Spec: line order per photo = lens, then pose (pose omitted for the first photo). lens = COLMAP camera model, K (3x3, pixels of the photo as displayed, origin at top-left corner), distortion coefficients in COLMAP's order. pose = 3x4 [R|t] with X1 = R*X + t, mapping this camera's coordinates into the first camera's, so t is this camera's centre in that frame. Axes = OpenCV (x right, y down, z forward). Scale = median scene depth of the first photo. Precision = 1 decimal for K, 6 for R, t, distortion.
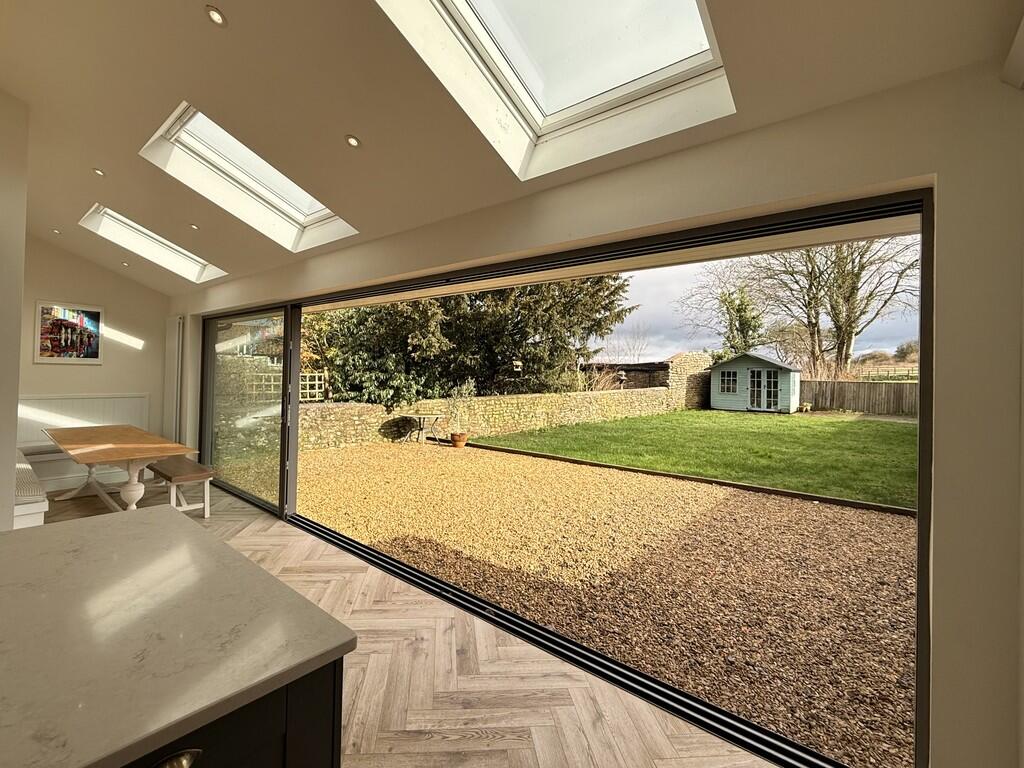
lens RADIAL K [[465.3, 0, 470.7], [0, 465.3, 362.1], [0, 0, 1]] dist [0.007620, -0.000582]
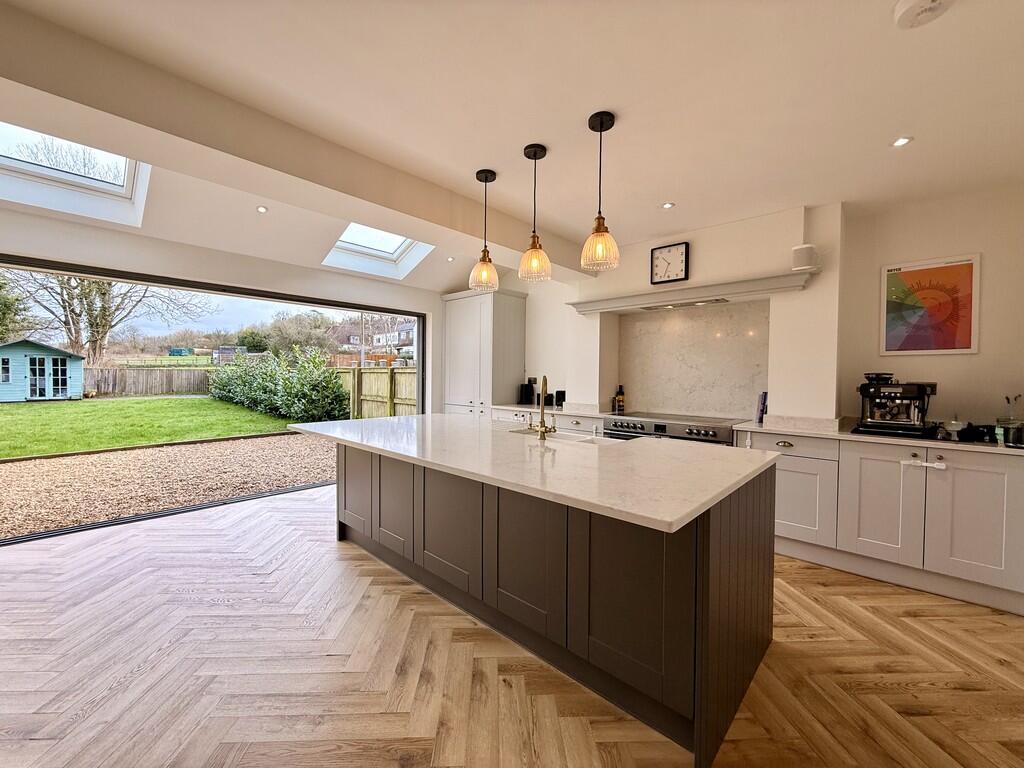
lens RADIAL K [[411.0, 0, 512.7], [0, 411.0, 381.7], [0, 0, 1]] dist [0.007479, -0.000584]
pose [[0.025902, -0.039127, 0.998898, -0.344951], [-0.029198, 0.998778, 0.039879, 0.008017], [-0.999238, -0.030198, 0.024728, 0.024837]]
